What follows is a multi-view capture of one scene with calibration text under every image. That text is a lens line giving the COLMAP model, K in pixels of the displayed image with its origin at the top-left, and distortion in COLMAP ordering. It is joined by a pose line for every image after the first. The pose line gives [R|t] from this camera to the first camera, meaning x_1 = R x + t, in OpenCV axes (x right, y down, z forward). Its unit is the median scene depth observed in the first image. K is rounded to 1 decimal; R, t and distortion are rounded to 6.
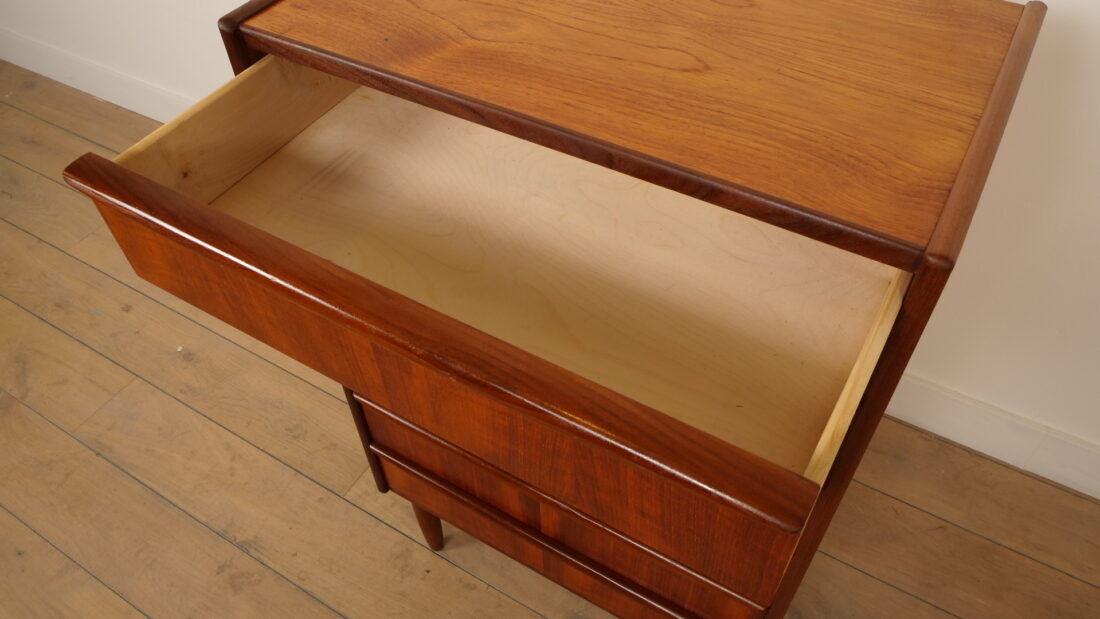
lens RADIAL K [[804.6, 0, 555.0], [0, 804.6, 308.9], [0, 0, 1]] dist [-0.037283, 0.008308]
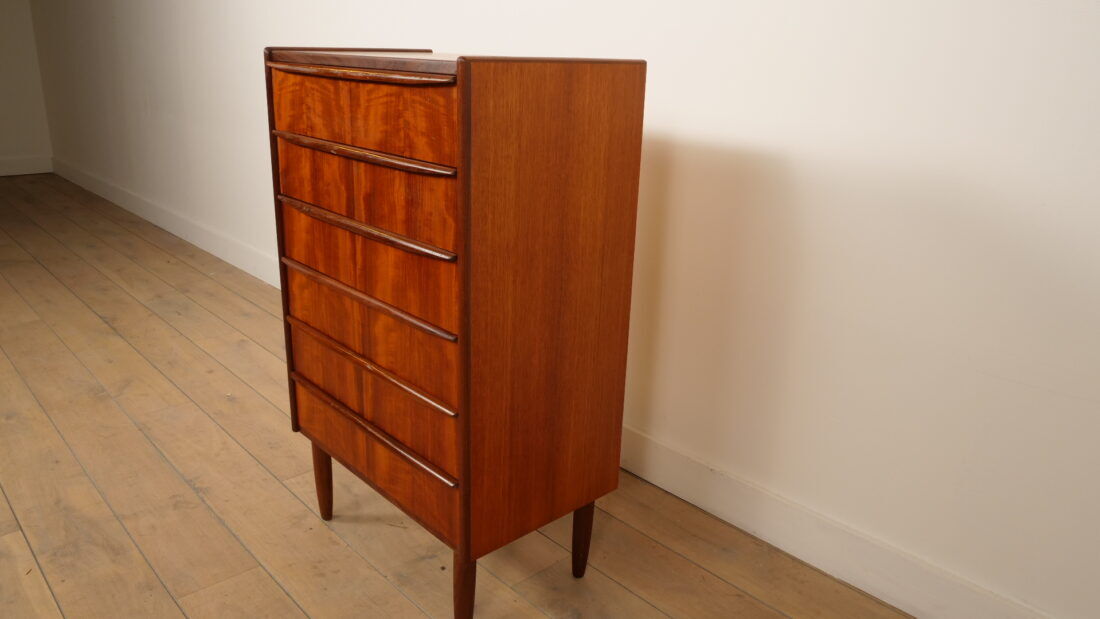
lens RADIAL K [[804.6, 0, 545.7], [0, 804.6, 315.4], [0, 0, 1]] dist [-0.037283, 0.008308]
pose [[0.955438, 0.140322, -0.259707, 0.480605], [-0.247429, 0.860499, -0.445333, 0.516920], [0.160987, 0.489747, 0.856873, -0.181500]]
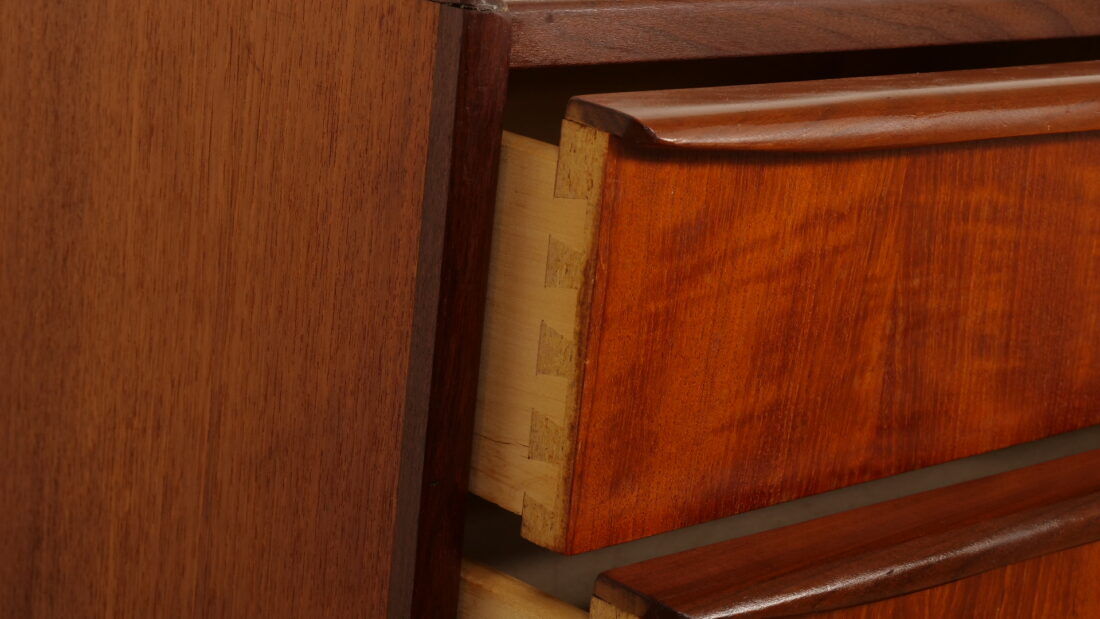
lens RADIAL K [[2517.9, 0, 548.5], [0, 2517.9, 310.1], [0, 0, 1]] dist [-0.021251, 0.000000]
pose [[0.273212, -0.208231, 0.939146, -0.659775], [0.631900, 0.774957, -0.012004, -0.139546], [-0.725298, 0.596726, 0.343309, 0.381618]]
